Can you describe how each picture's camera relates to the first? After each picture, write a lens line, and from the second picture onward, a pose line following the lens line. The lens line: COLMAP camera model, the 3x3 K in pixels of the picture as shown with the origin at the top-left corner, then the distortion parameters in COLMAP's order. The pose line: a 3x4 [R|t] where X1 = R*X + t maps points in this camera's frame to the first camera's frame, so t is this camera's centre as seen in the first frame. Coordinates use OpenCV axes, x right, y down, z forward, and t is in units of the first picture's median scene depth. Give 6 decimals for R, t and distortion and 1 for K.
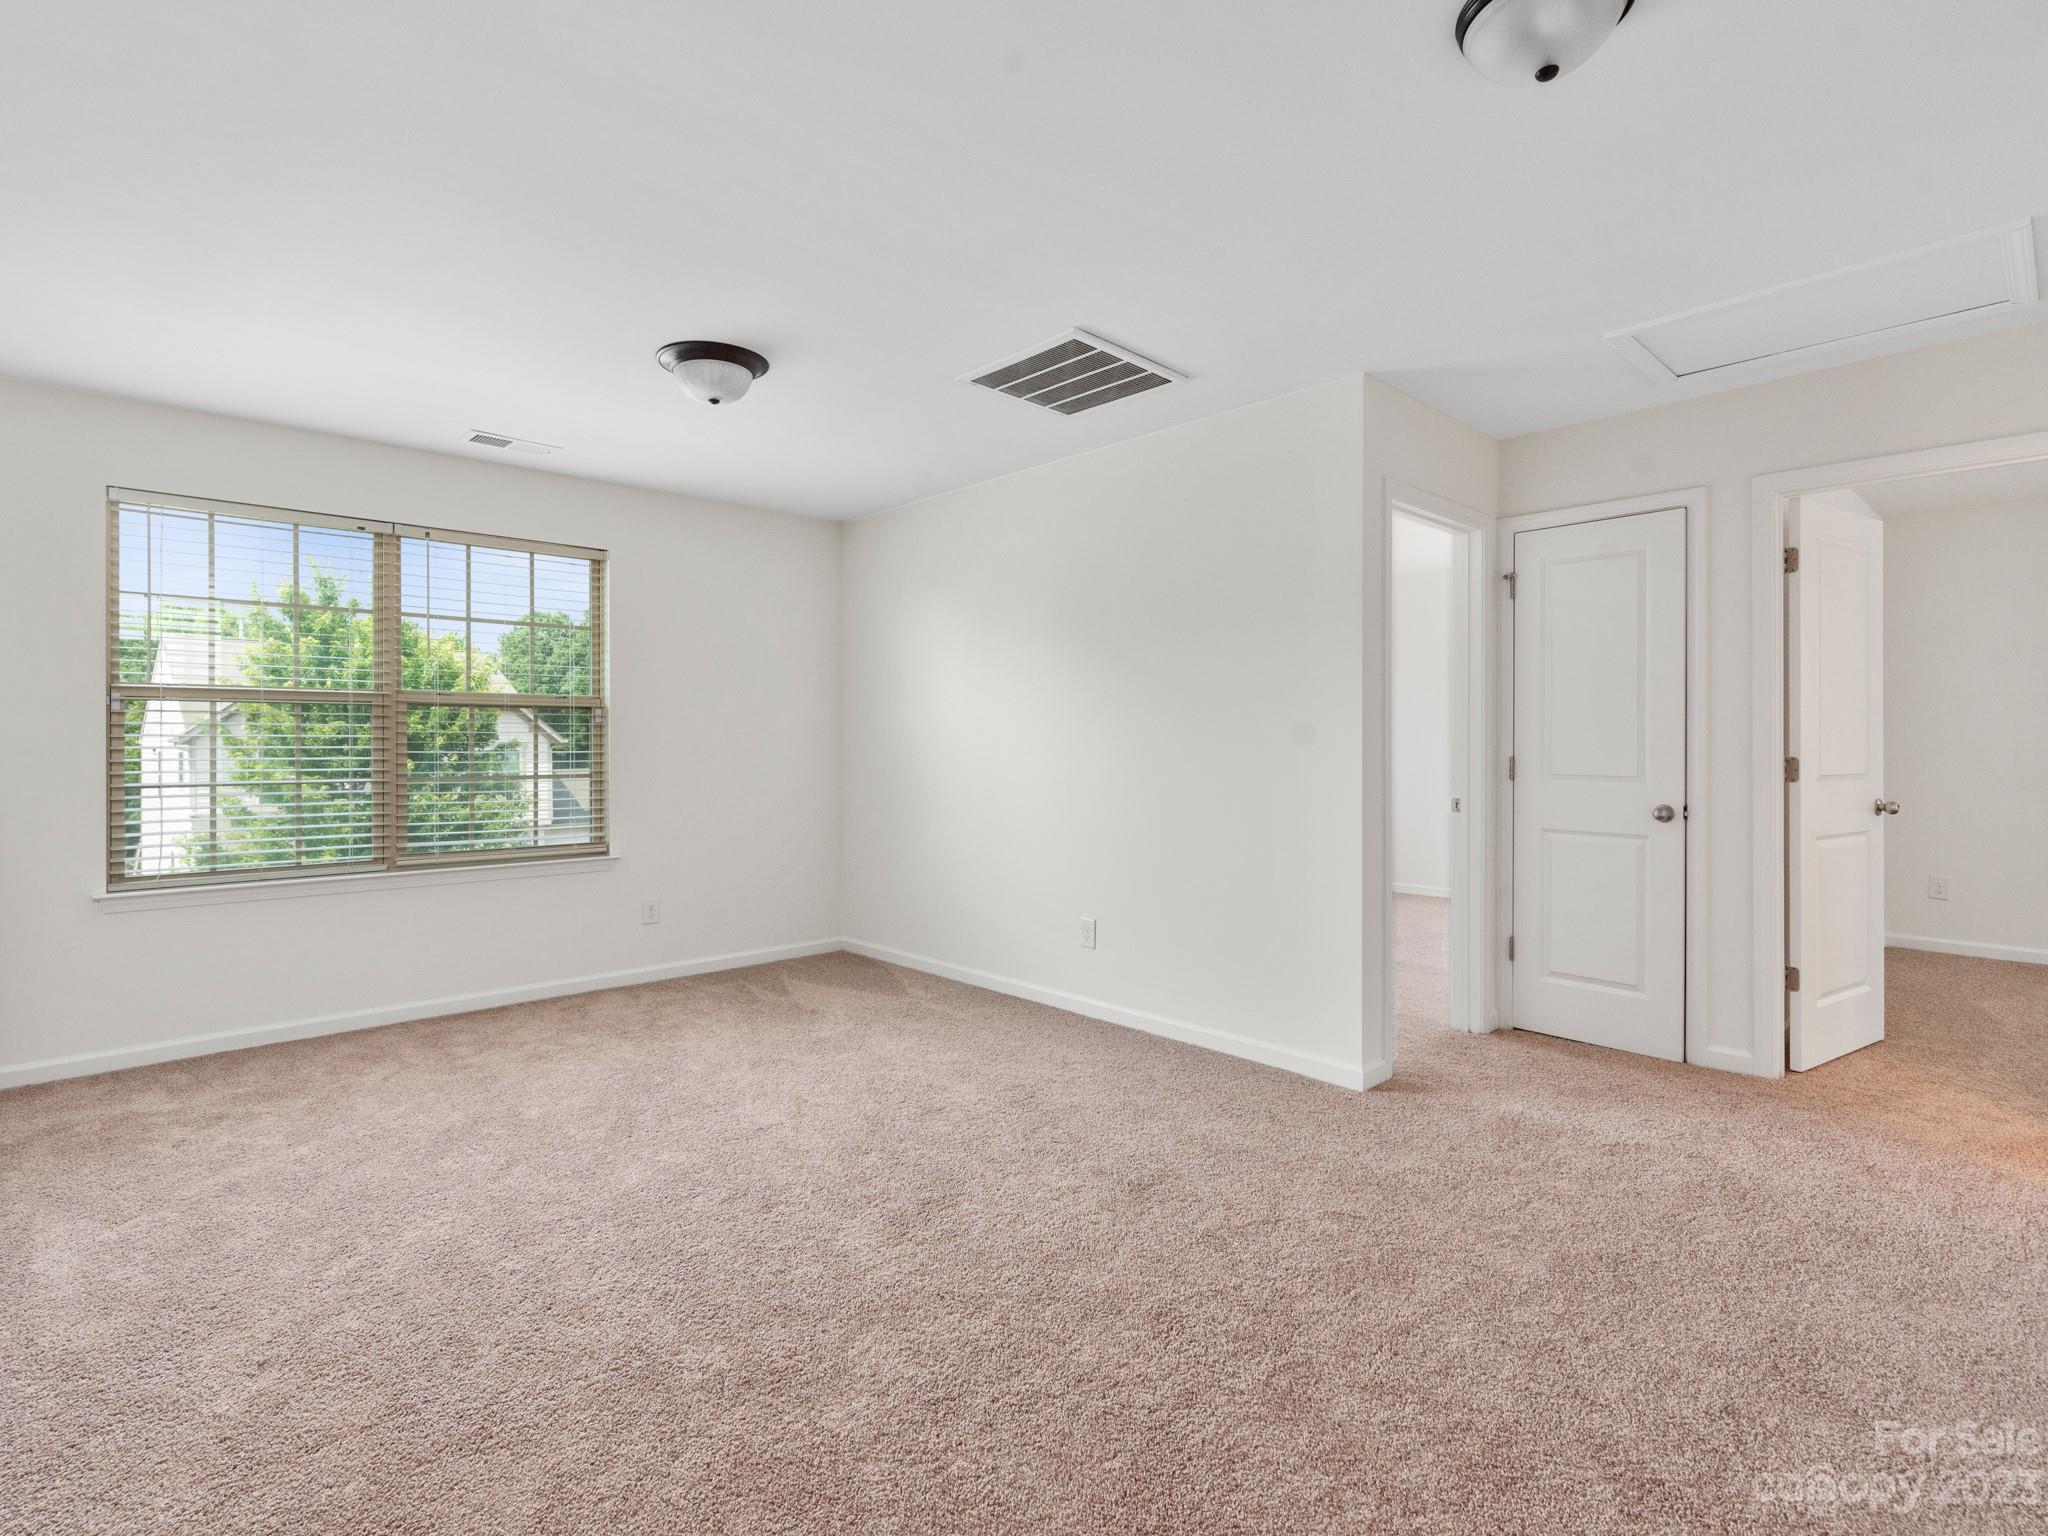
lens RADIAL K [[1007.7, 0, 1005.5], [0, 1007.7, 734.9], [0, 0, 1]] dist [0.000839, -0.000148]
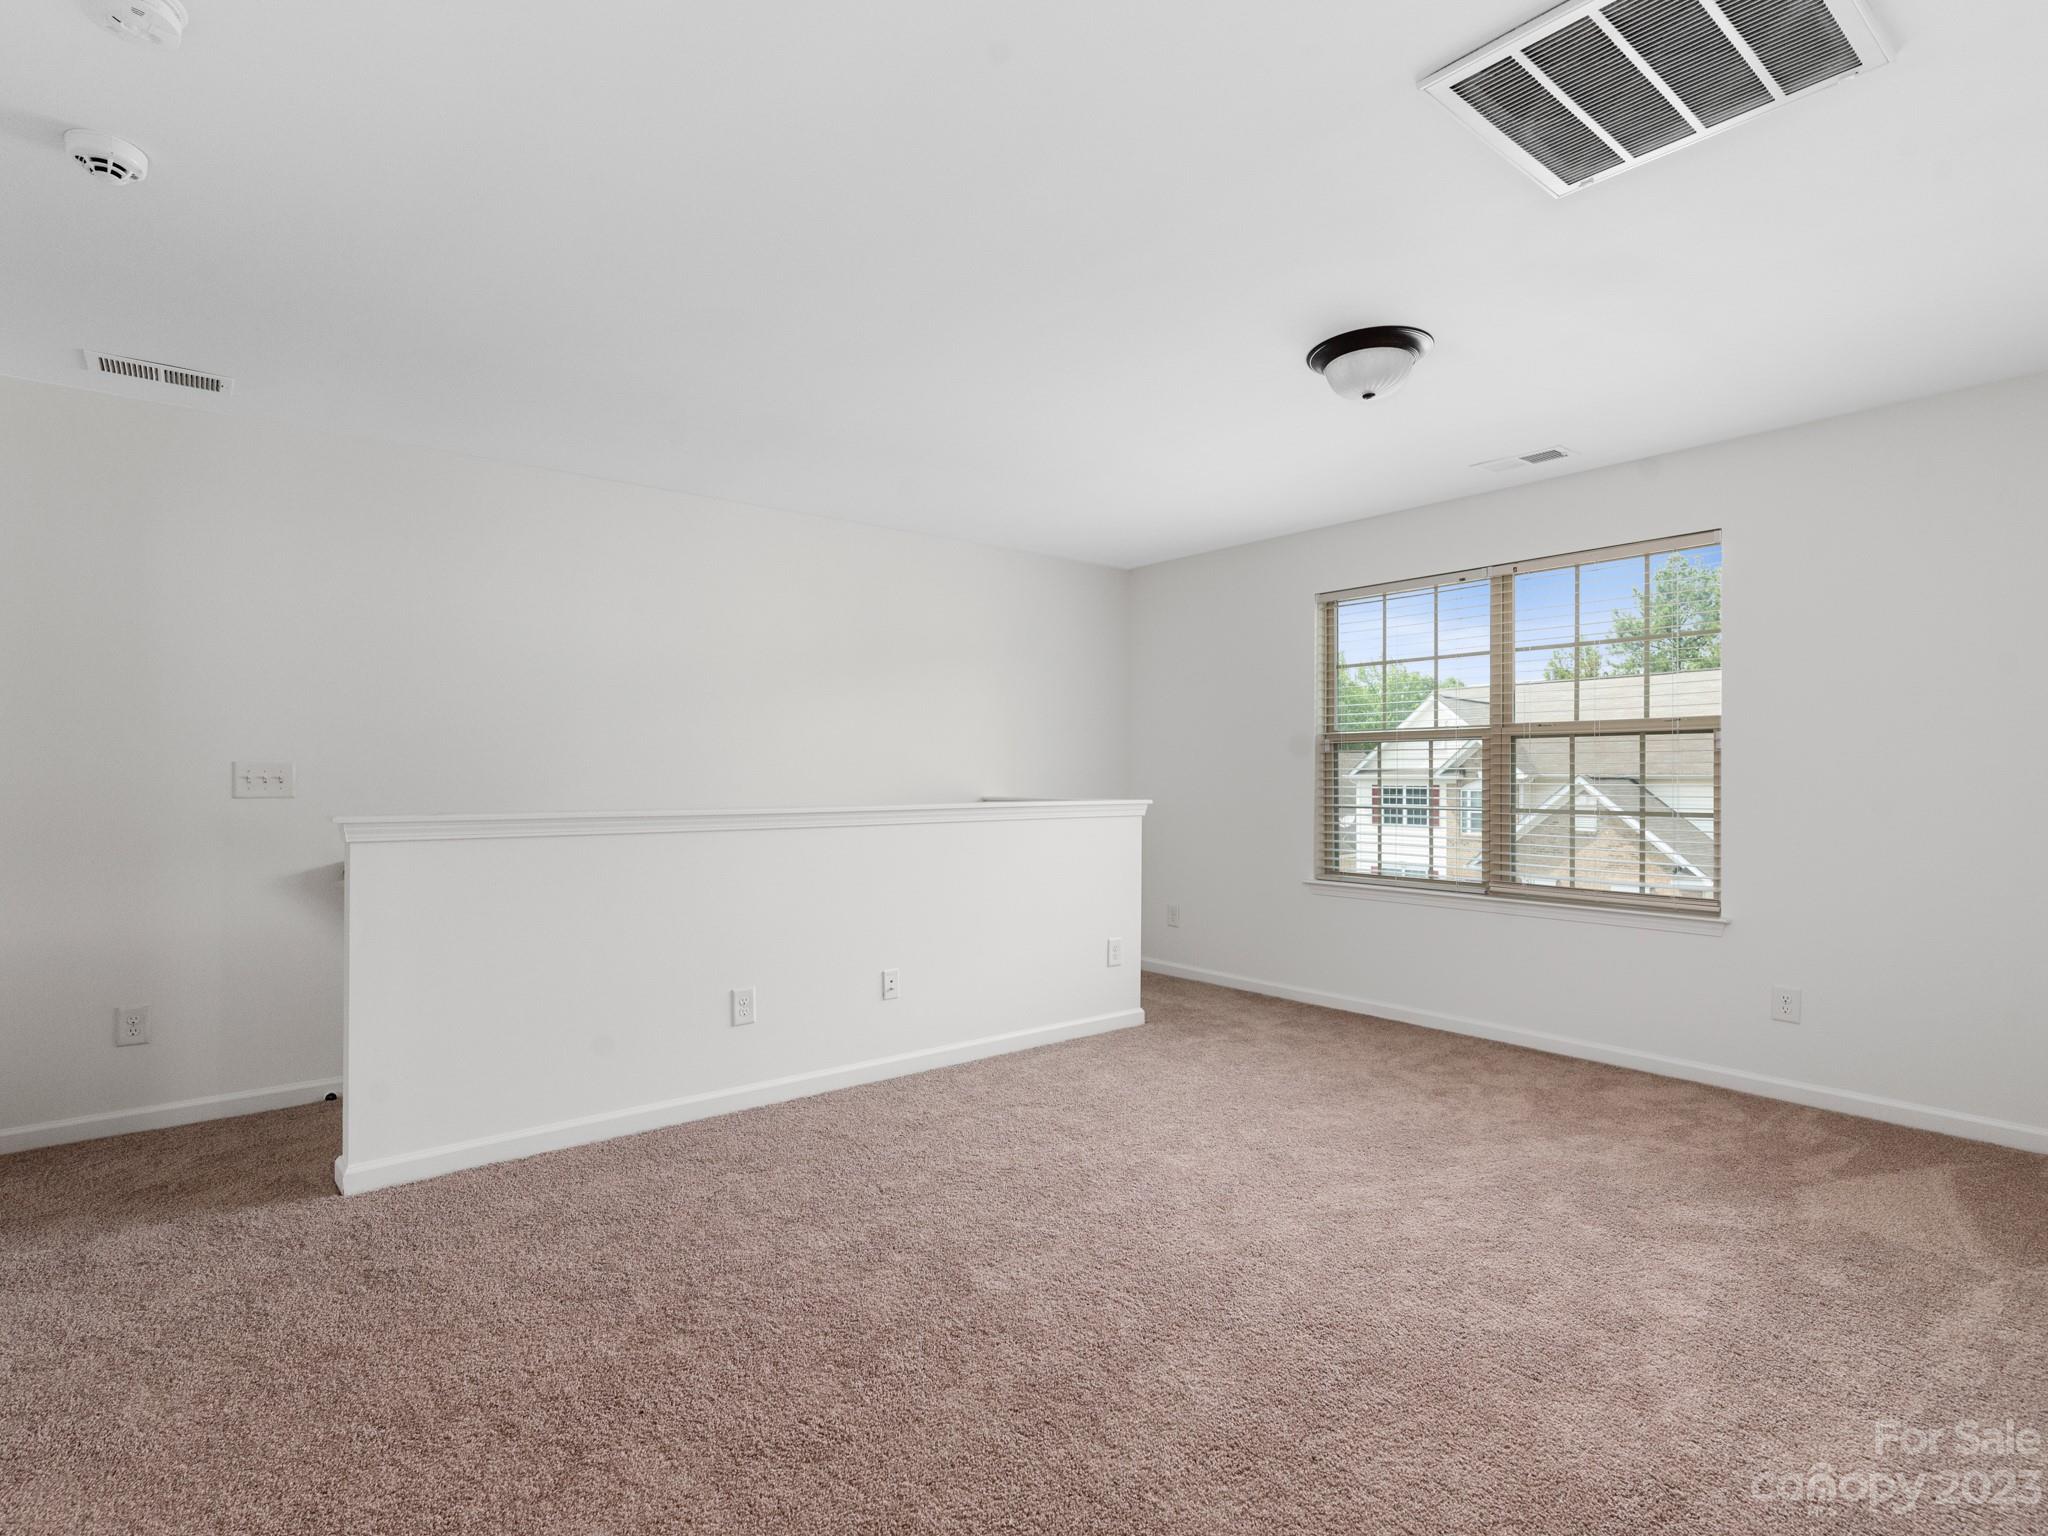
lens RADIAL K [[1027.7, 0, 1016.3], [0, 1027.7, 775.5], [0, 0, 1]] dist [0.008773, 0.000343]
pose [[-0.072886, 0.002088, -0.997338, 0.530369], [0.012969, 0.999915, 0.001146, 0.001080], [0.997256, -0.012851, -0.072907, 0.610239]]
